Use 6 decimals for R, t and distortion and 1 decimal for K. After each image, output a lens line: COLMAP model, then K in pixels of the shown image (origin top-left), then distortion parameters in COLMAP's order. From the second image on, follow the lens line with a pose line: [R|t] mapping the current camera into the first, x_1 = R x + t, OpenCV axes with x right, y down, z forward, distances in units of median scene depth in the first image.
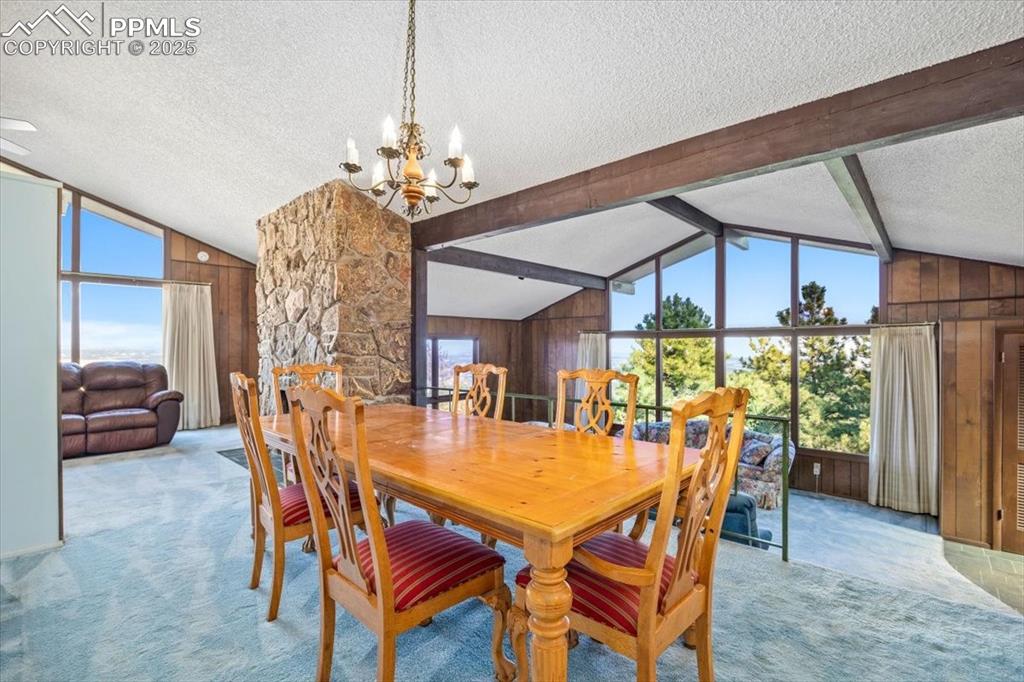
lens RADIAL K [[416.9, 0, 511.6], [0, 416.9, 338.4], [0, 0, 1]] dist [0.001169, 0.000135]
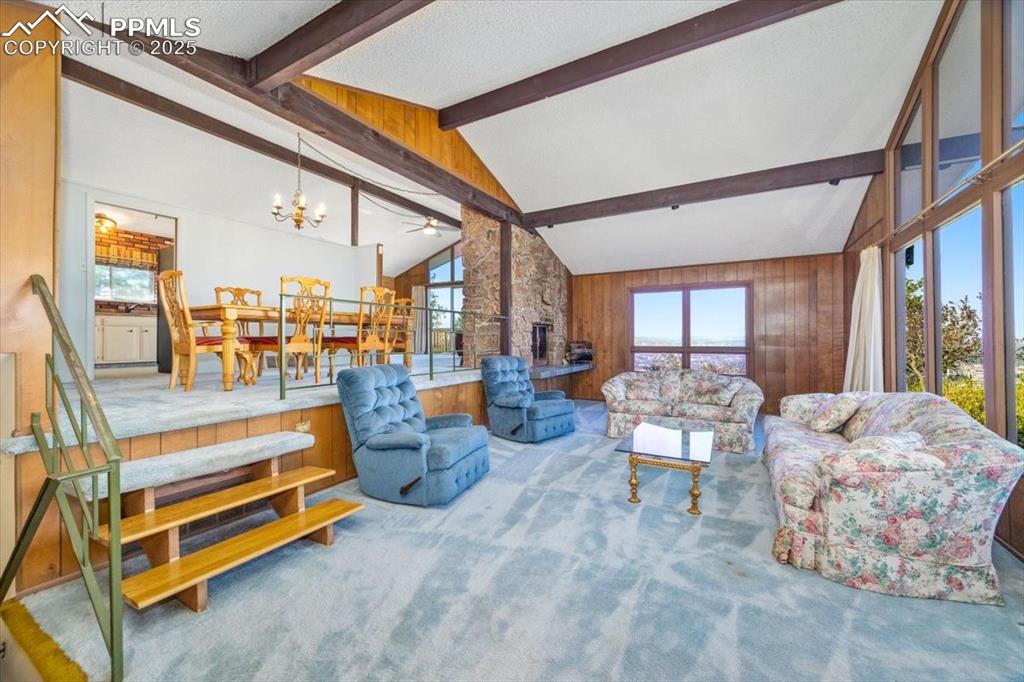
lens RADIAL K [[396.6, 0, 511.8], [0, 396.6, 337.0], [0, 0, 1]] dist [0.000309, 0.000018]
pose [[0.269374, 0.013411, -0.962942, 1.165826], [0.023946, 0.999501, 0.020619, 0.163781], [0.962738, -0.028613, 0.268918, 0.676720]]
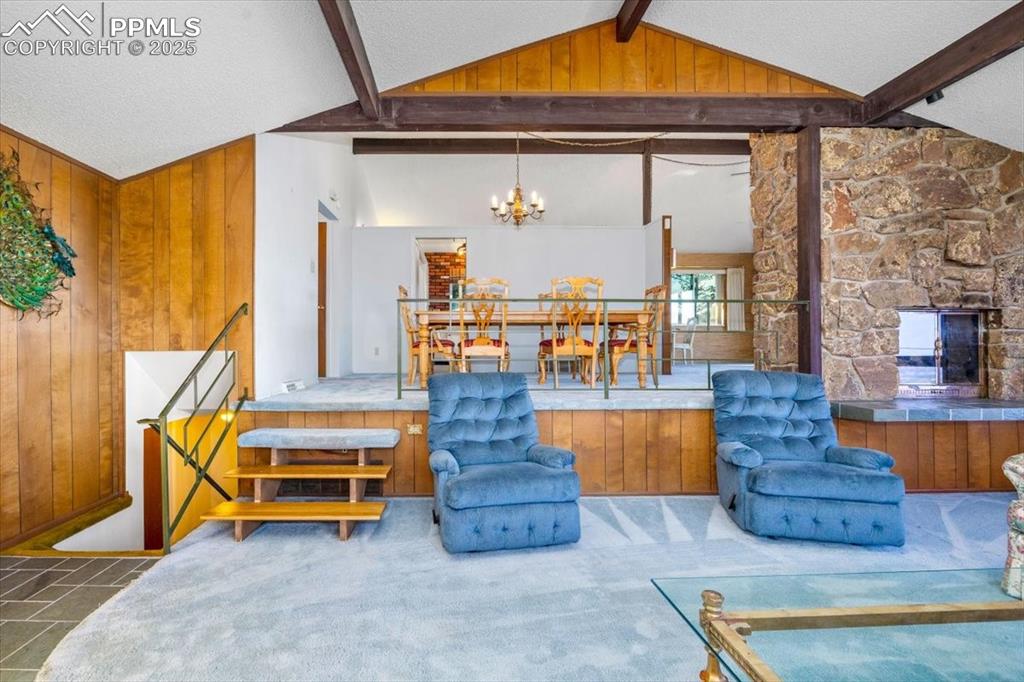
lens RADIAL K [[485.5, 0, 512.0], [0, 485.5, 341.0], [0, 0, 1]] dist [-0.017699, -0.000050]
pose [[-0.692507, 0.016854, -0.721214, 0.870337], [0.035970, 0.999290, -0.011186, 0.189870], [0.720514, -0.033689, -0.692622, 1.289610]]
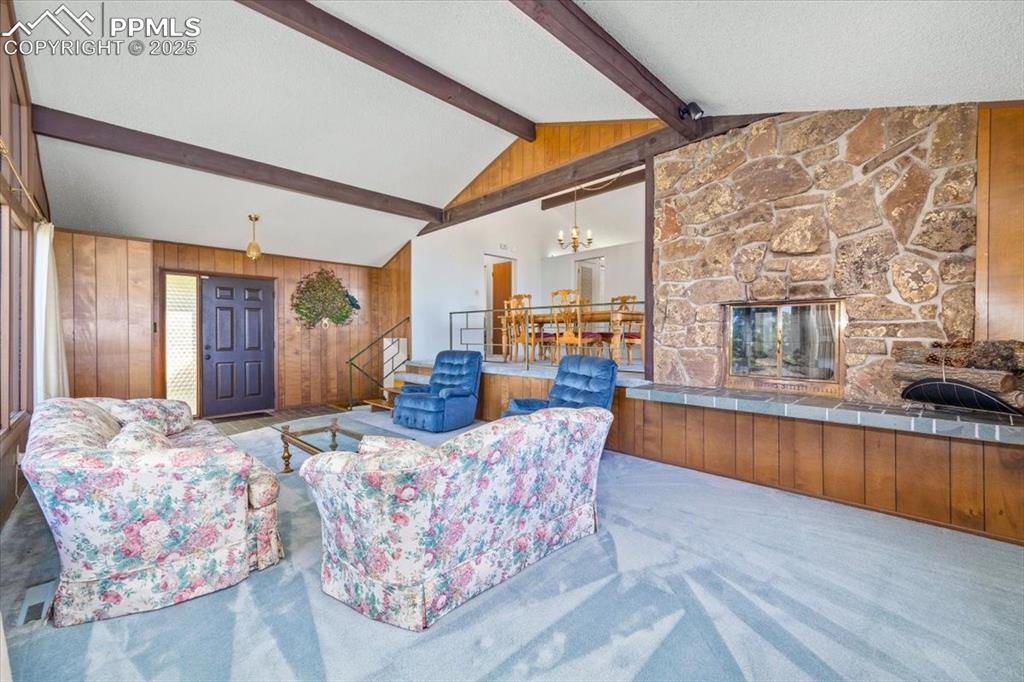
lens RADIAL K [[416.9, 0, 511.6], [0, 416.9, 338.4], [0, 0, 1]] dist [0.001169, 0.000135]
pose [[-0.999850, 0.017024, 0.003075, 0.091627], [0.016953, 0.999618, -0.021821, 0.228056], [-0.003445, -0.021765, -0.999757, 2.077073]]
